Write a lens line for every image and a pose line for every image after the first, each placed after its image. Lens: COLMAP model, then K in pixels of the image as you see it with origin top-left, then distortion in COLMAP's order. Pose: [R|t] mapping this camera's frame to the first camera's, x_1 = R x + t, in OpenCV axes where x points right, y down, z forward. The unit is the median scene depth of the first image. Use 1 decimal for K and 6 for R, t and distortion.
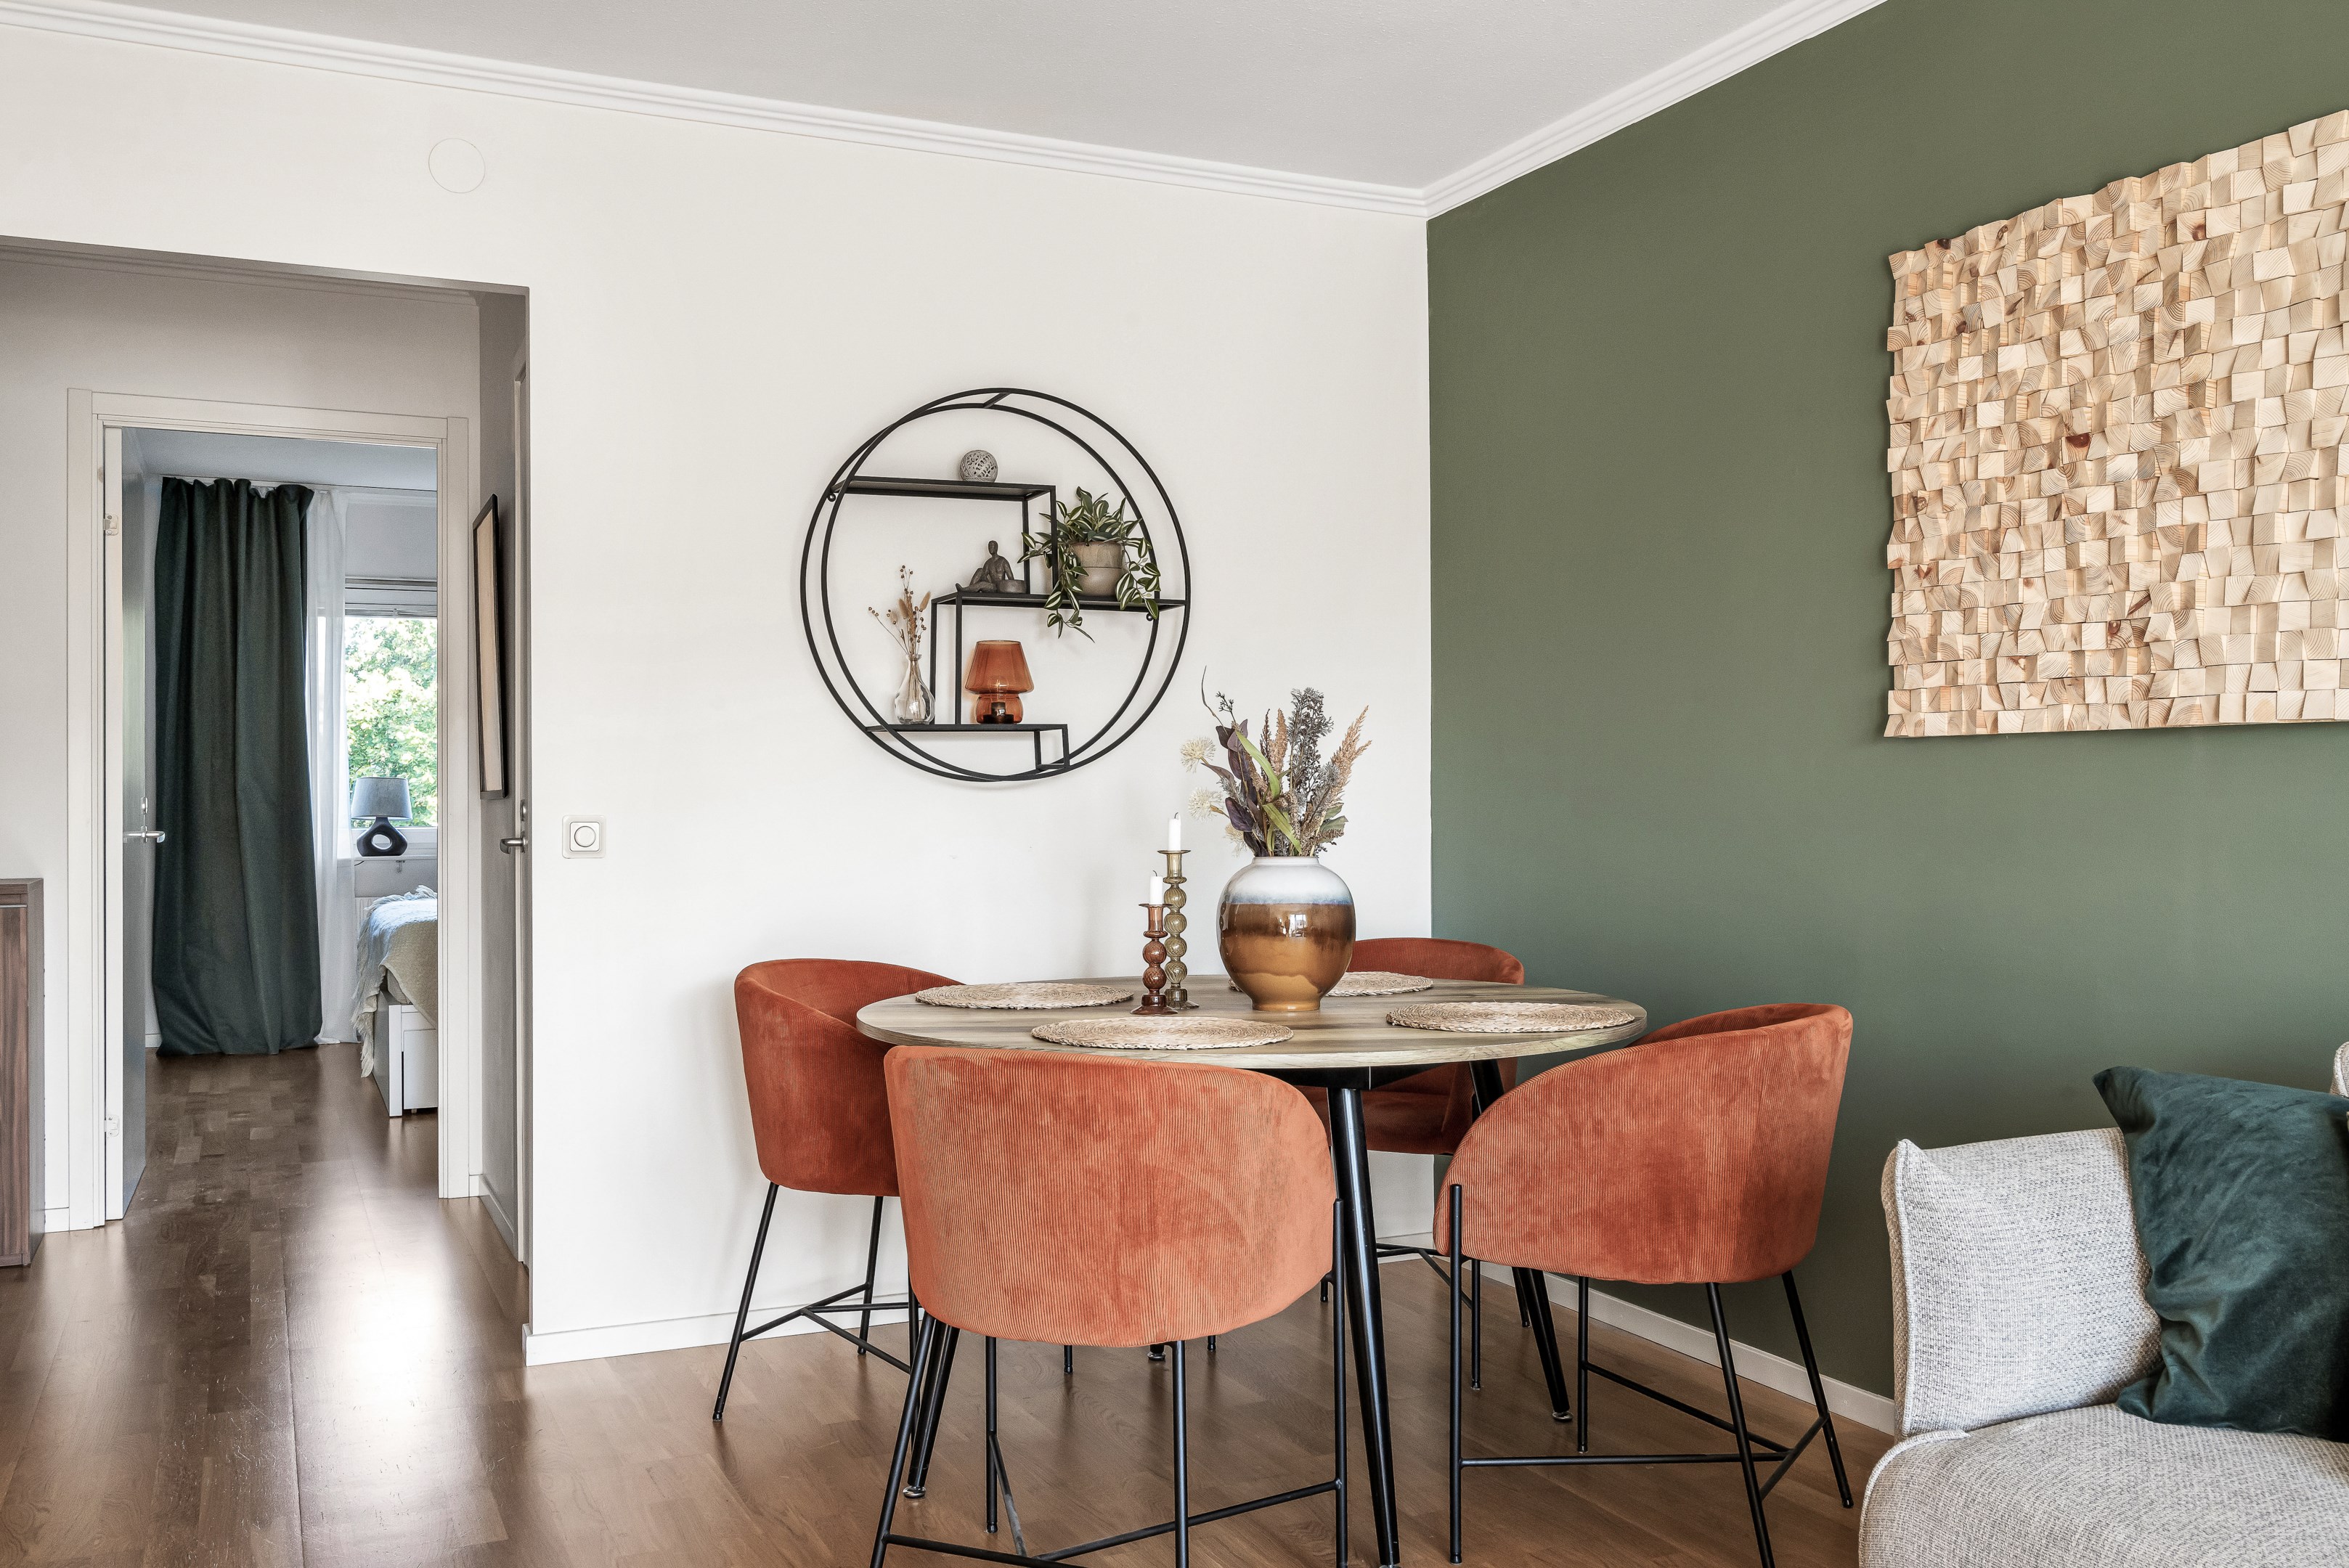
lens RADIAL K [[1918.1, 0, 1071.4], [0, 1918.1, 806.4], [0, 0, 1]] dist [0.000127, -0.003204]
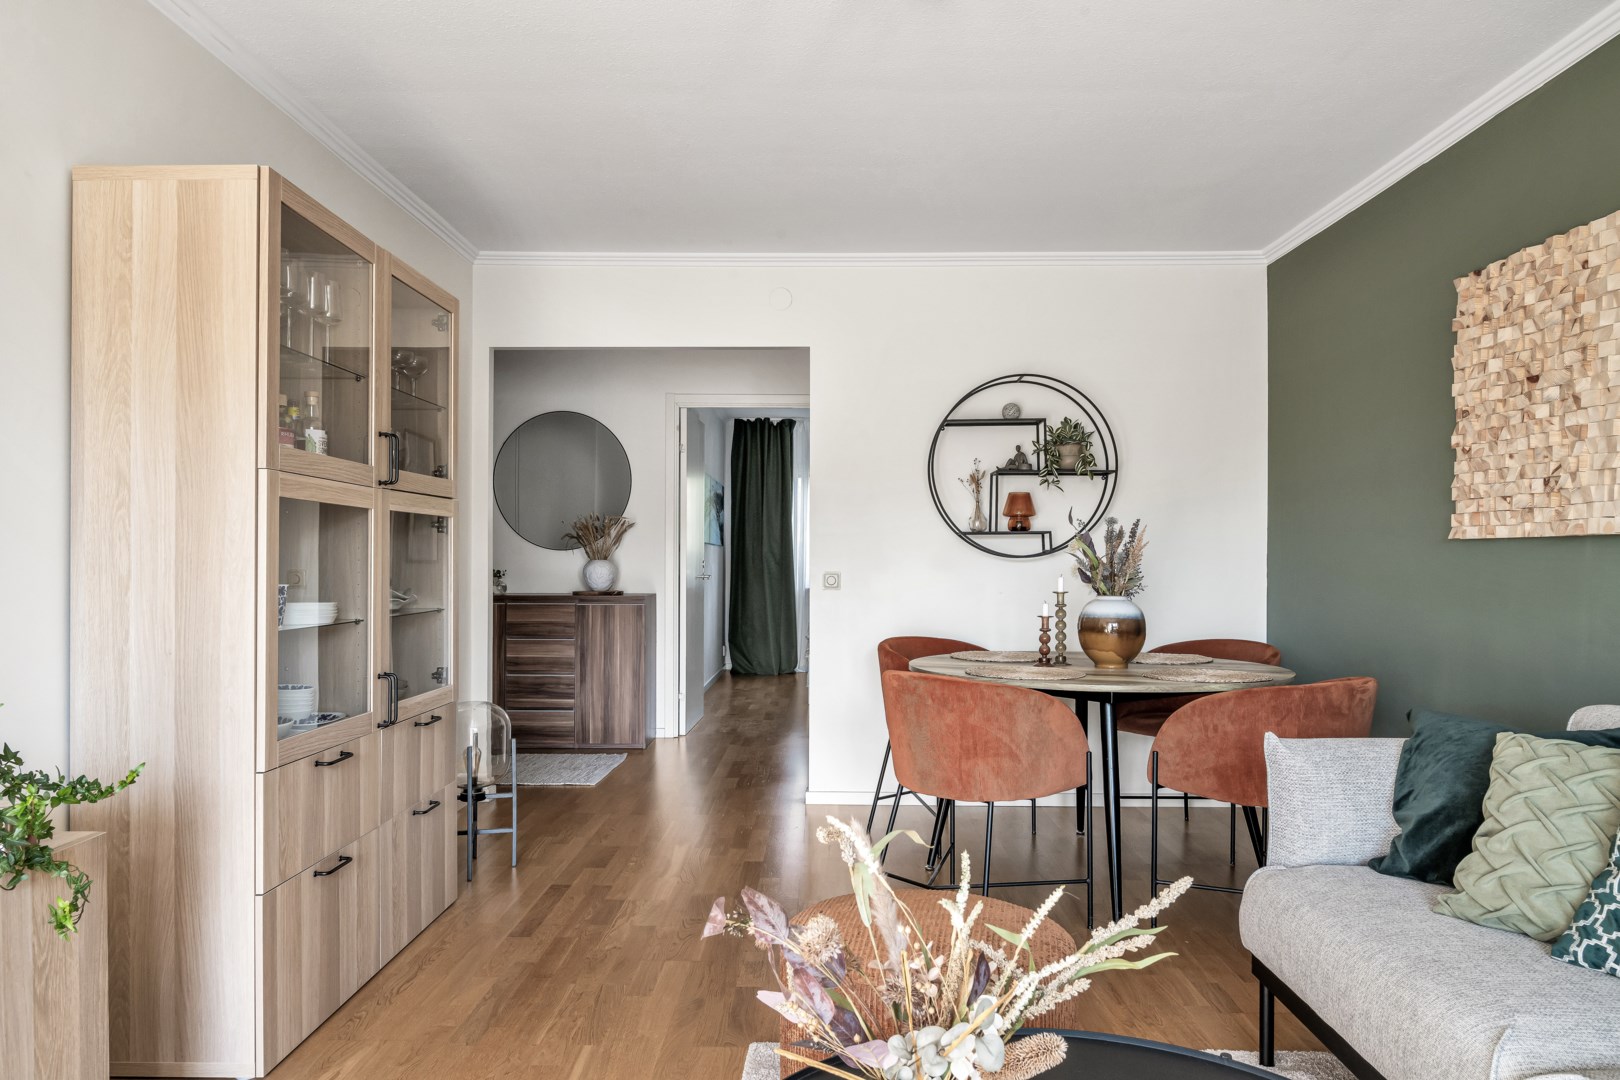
lens RADIAL K [[1041.7, 0, 825.3], [0, 1041.7, 574.1], [0, 0, 1]] dist [0.001983, 0.000886]
pose [[0.911014, 0.014180, -0.412131, 0.291899], [-0.010099, 0.999876, 0.012078, -0.008262], [0.412251, -0.006841, 0.911044, -0.174516]]
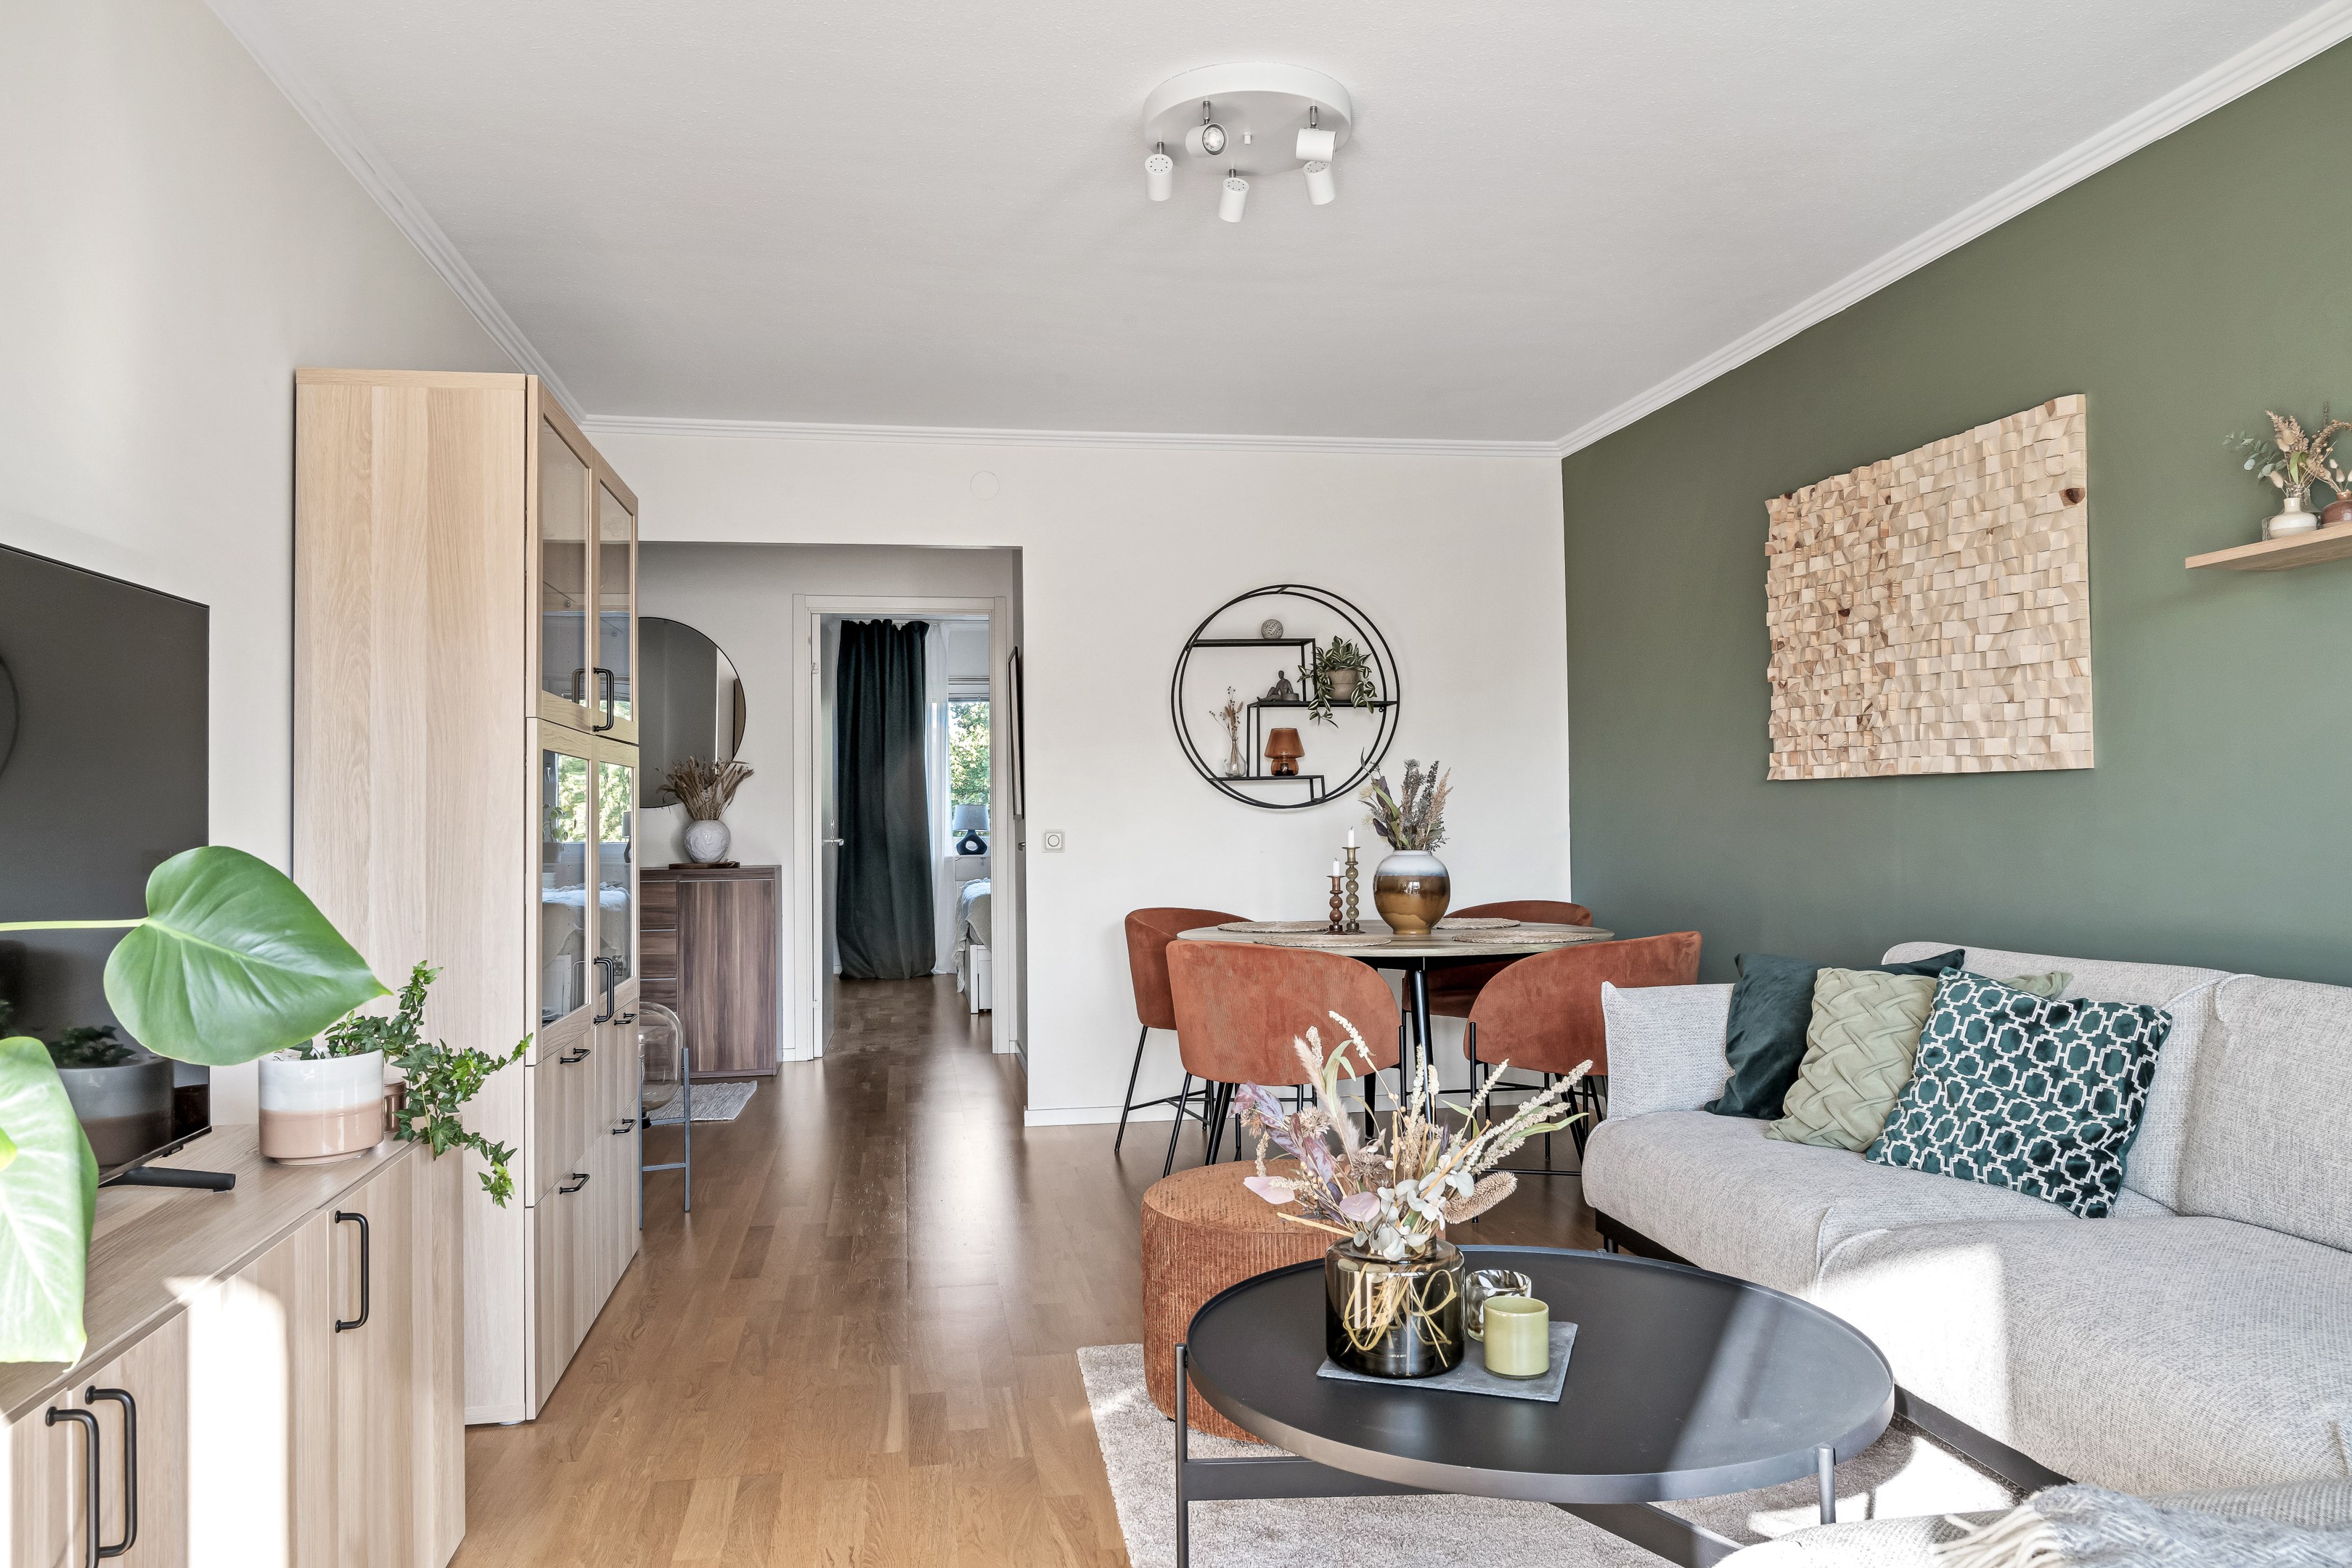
lens RADIAL K [[1597.6, 0, 1168.4], [0, 1597.6, 804.3], [0, 0, 1]] dist [0.001804, 0.002707]
pose [[0.971079, -0.008421, -0.238612, 0.246043], [0.006287, 0.999933, -0.009703, -0.004191], [0.238677, 0.007922, 0.971067, -0.519659]]
